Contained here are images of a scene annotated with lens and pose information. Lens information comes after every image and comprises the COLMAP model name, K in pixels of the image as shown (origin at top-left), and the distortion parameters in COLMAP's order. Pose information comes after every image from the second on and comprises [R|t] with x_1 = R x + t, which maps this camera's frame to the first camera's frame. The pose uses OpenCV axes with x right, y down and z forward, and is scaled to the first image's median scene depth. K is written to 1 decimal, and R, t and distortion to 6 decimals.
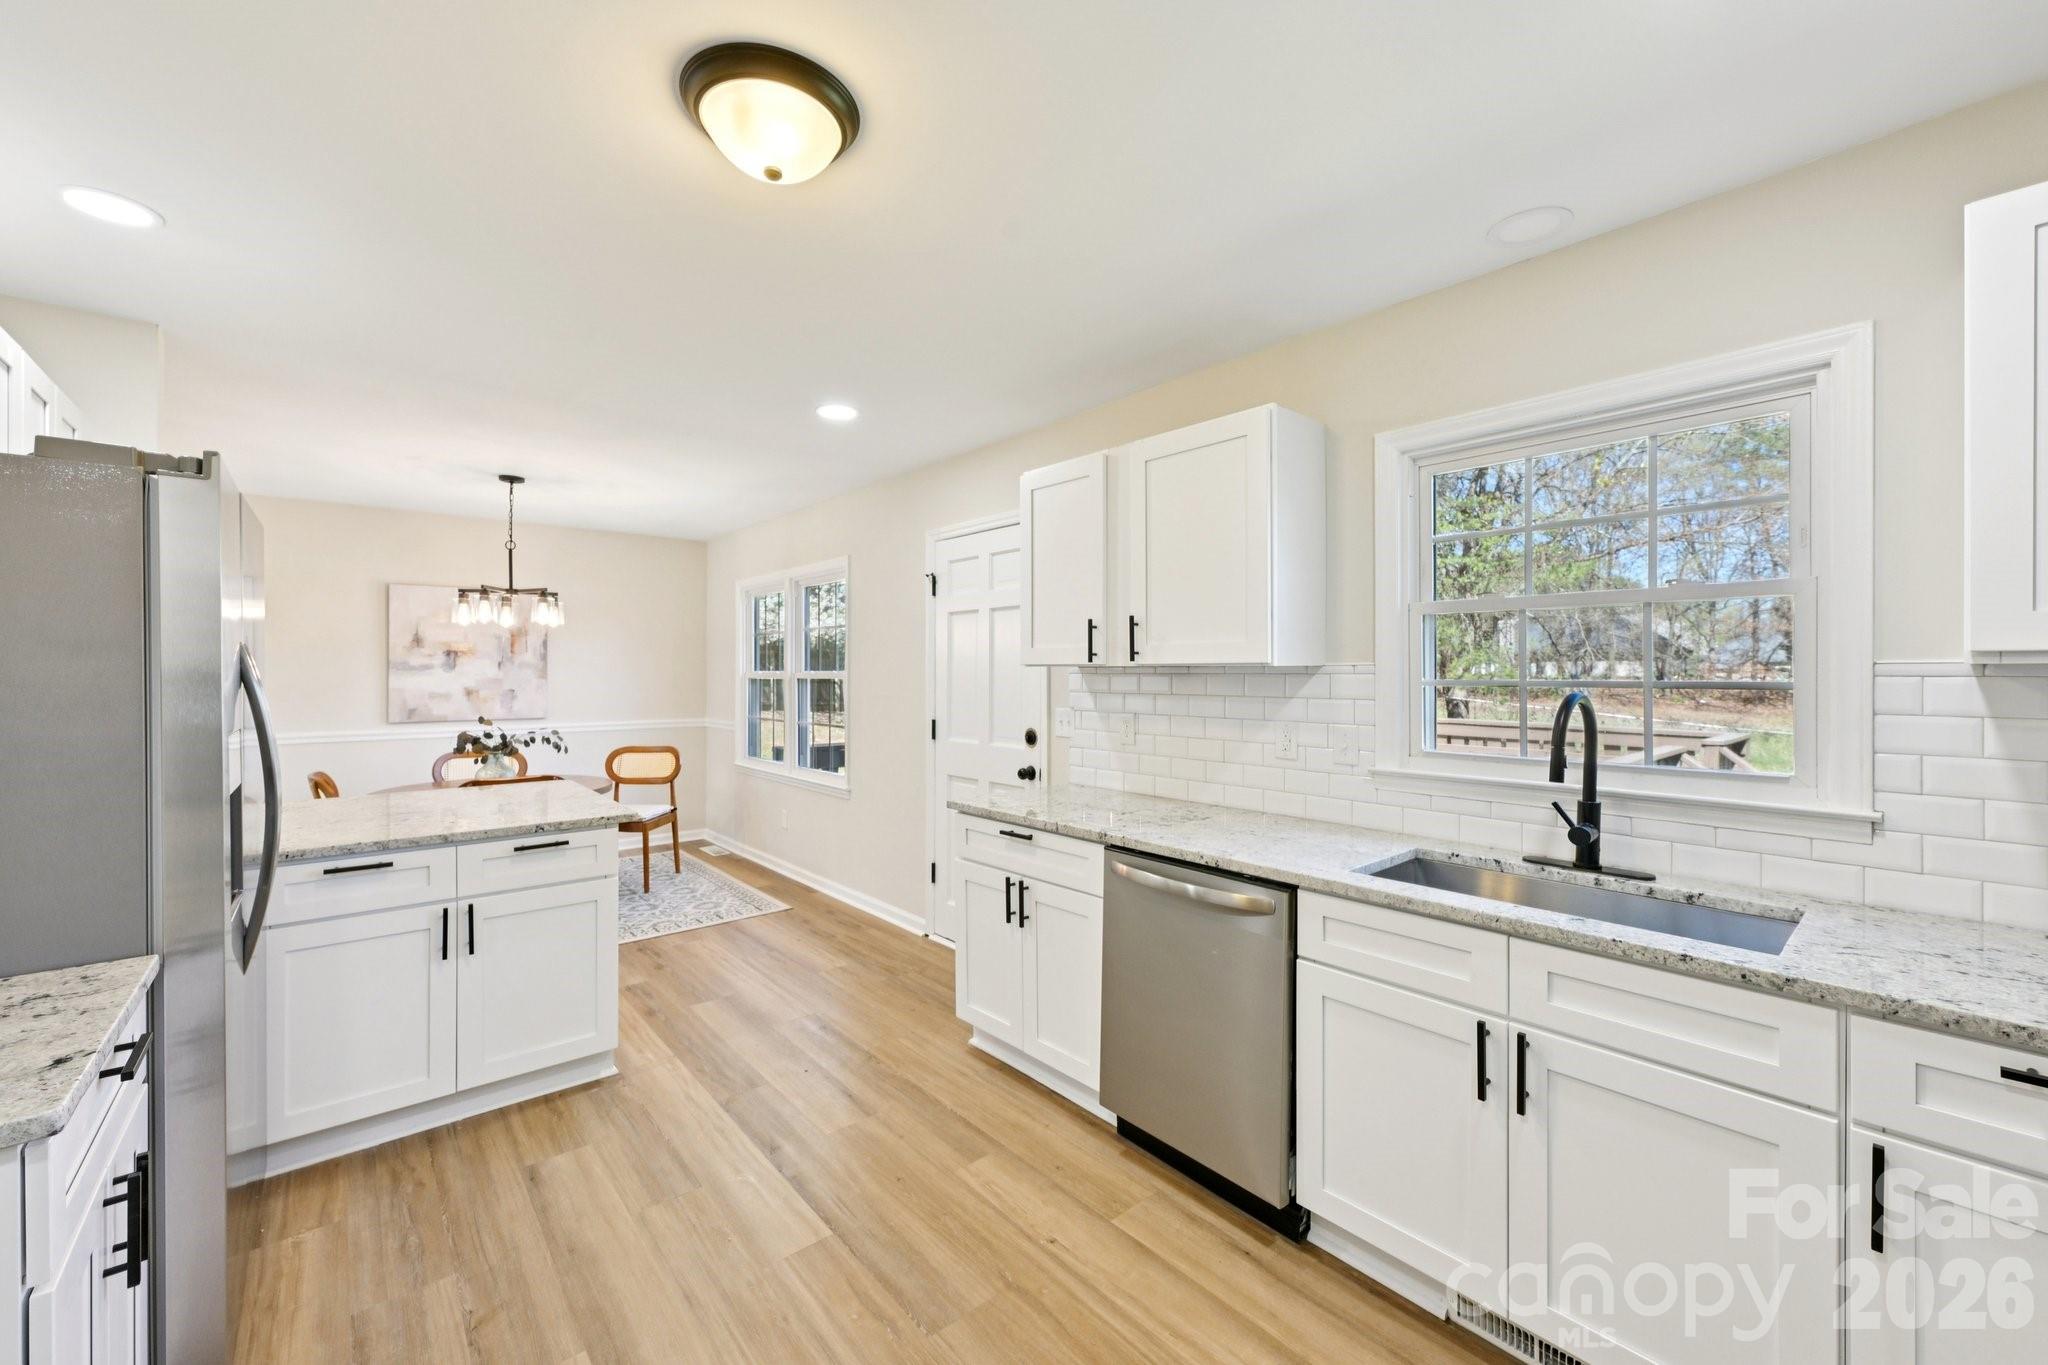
lens RADIAL K [[811.1, 0, 1014.9], [0, 811.1, 671.2], [0, 0, 1]] dist [-0.000839, -0.000237]
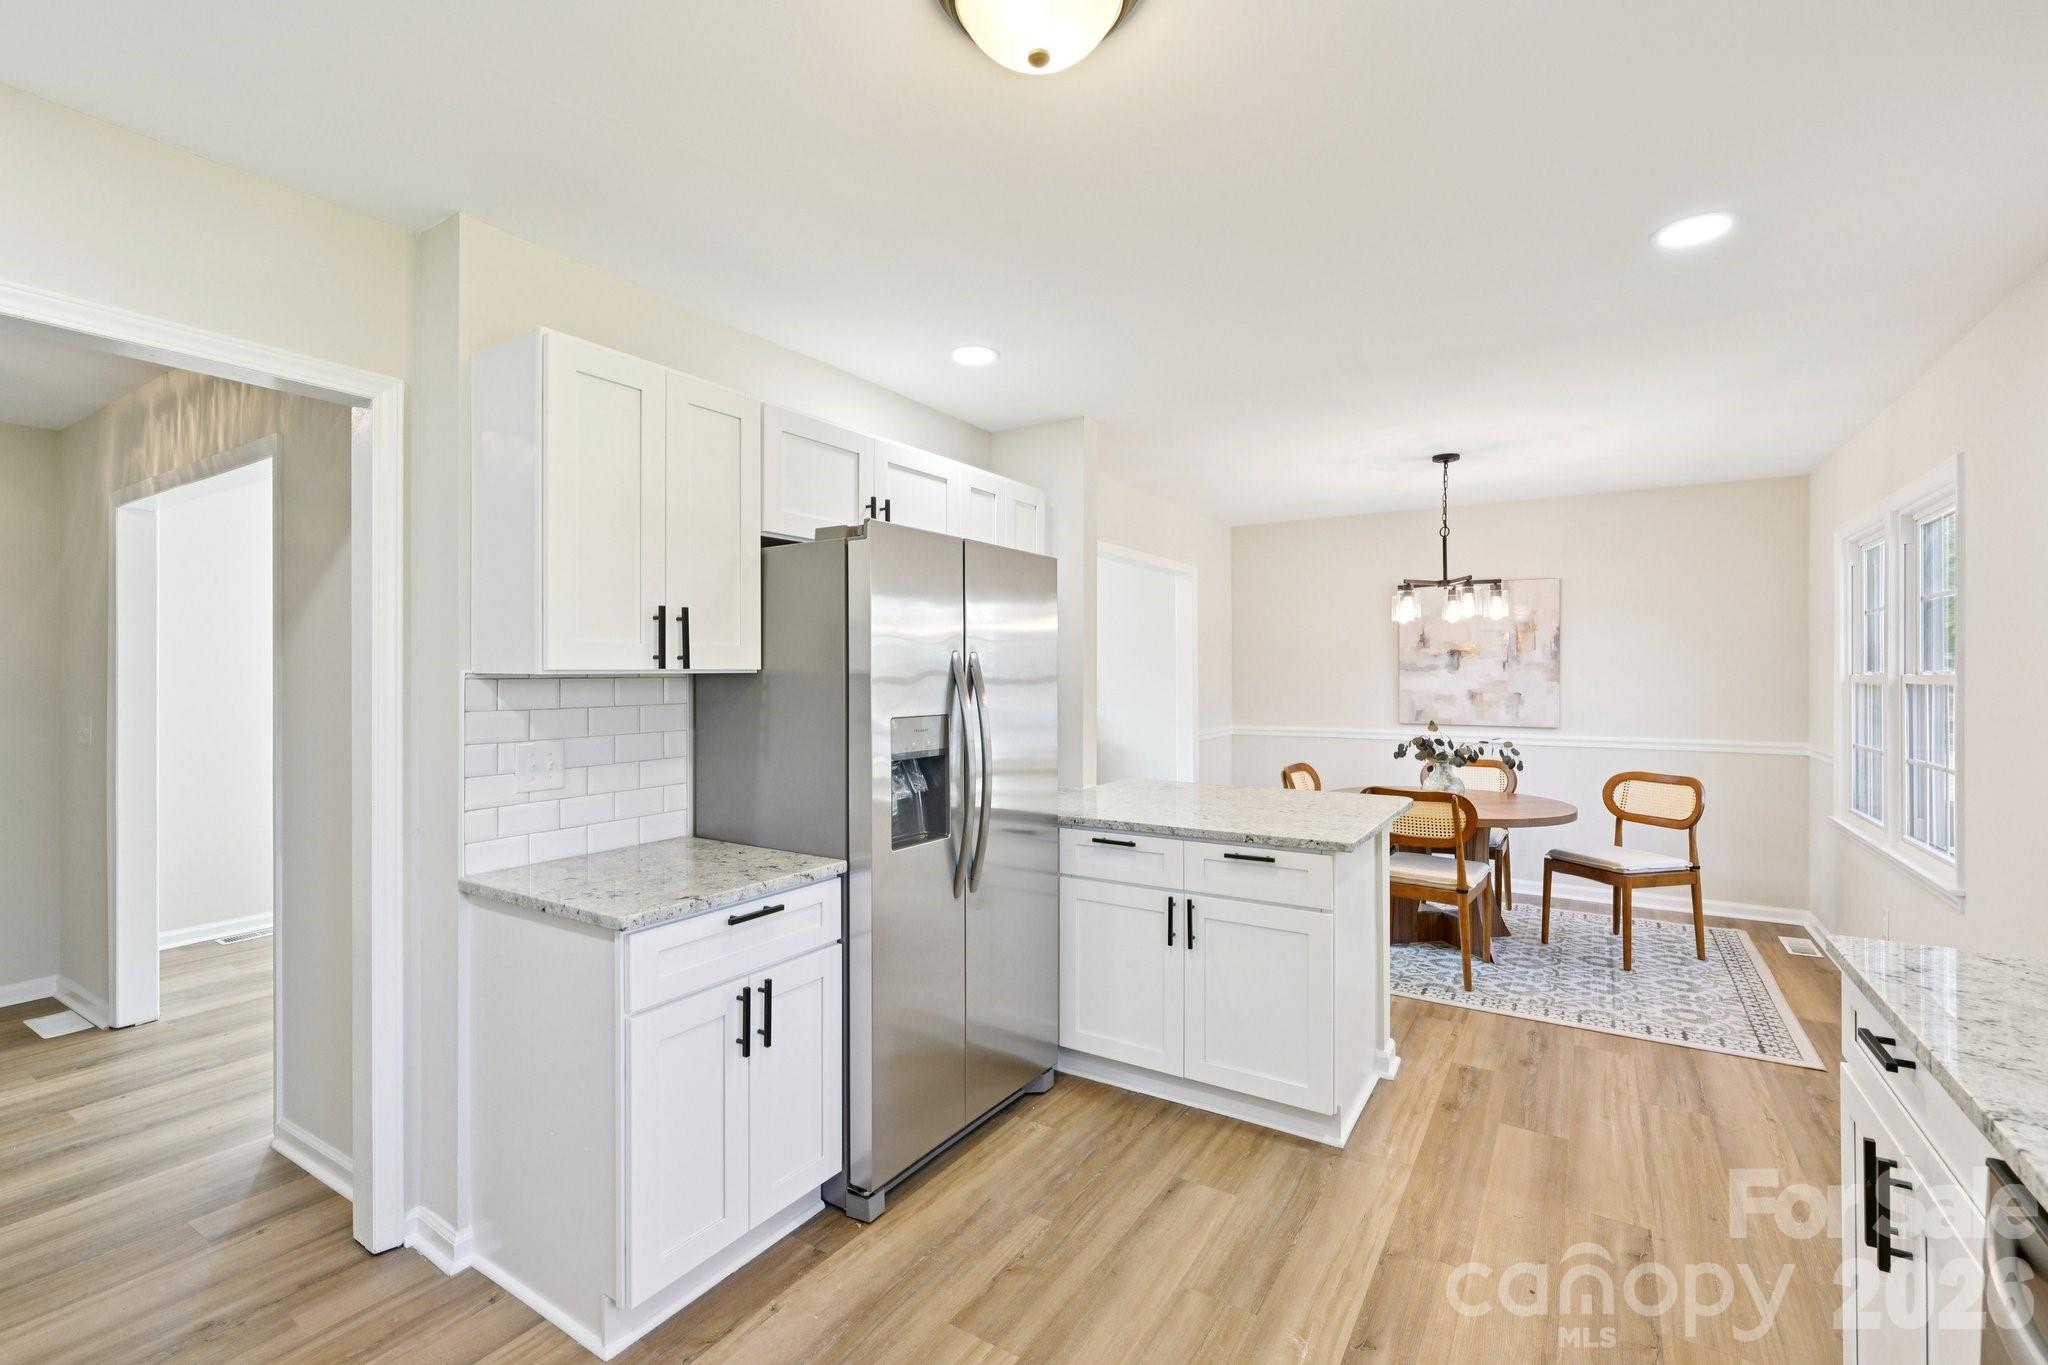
lens RADIAL K [[902.6, 0, 1013.1], [0, 902.6, 671.6], [0, 0, 1]] dist [-0.000983, -0.000005]
pose [[0.292369, -0.001577, -0.956304, 0.332217], [0.000738, 0.999999, -0.001424, 0.001099], [0.956305, -0.000290, 0.292369, 0.426554]]
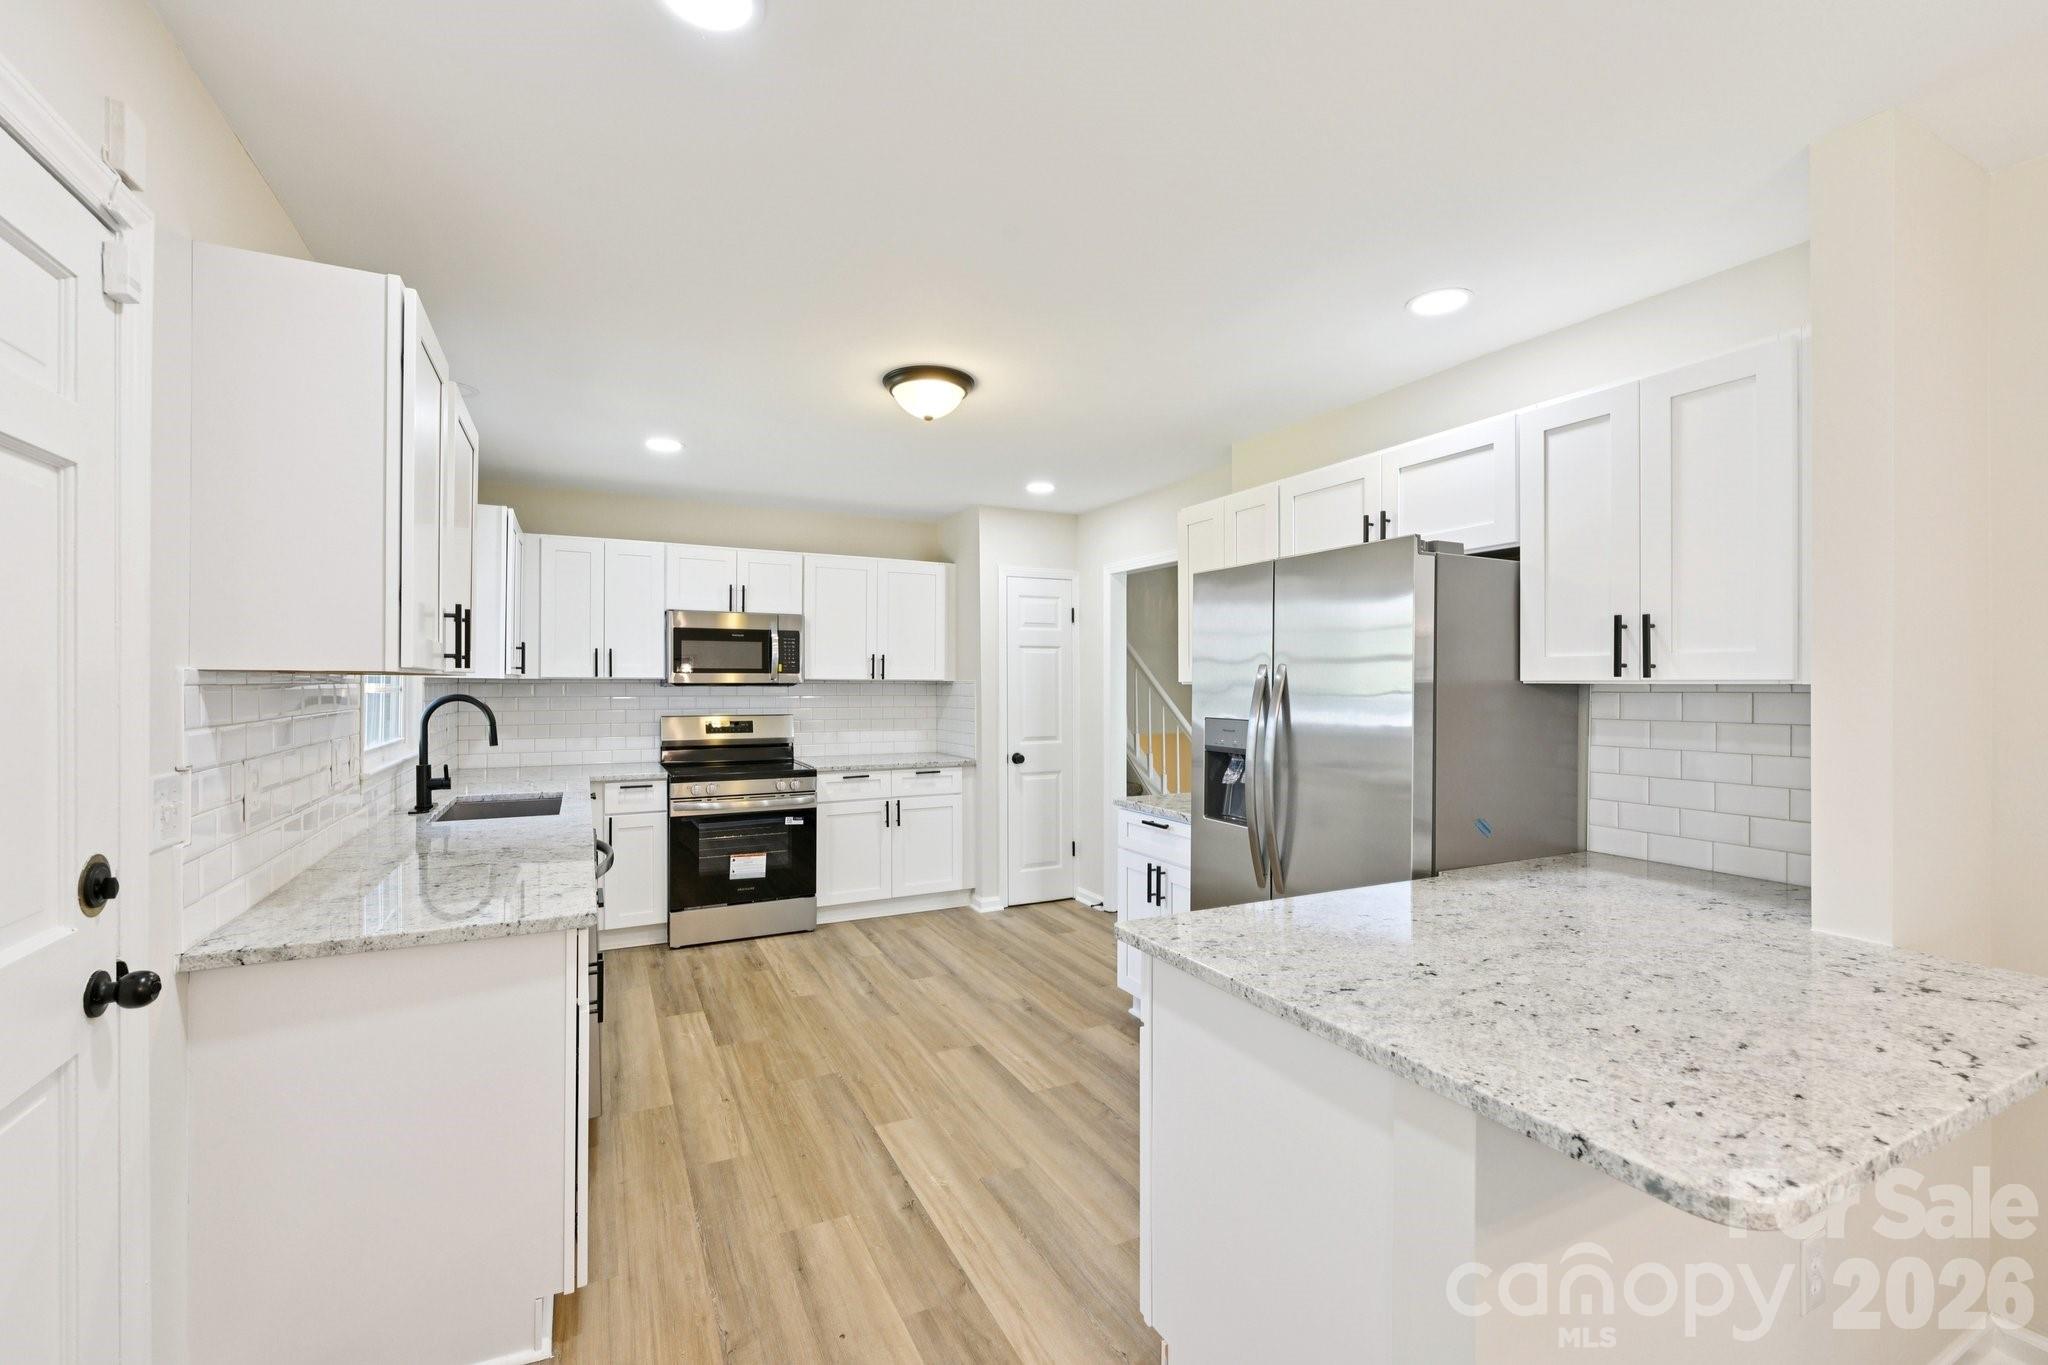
lens RADIAL K [[851.6, 0, 1020.5], [0, 851.6, 683.2], [0, 0, 1]] dist [-0.002326, -0.000715]
pose [[-0.972942, -0.002997, 0.231031, -0.575104], [-0.002832, 0.999995, 0.001046, -0.000275], [-0.231033, 0.000364, -0.972946, 1.714173]]
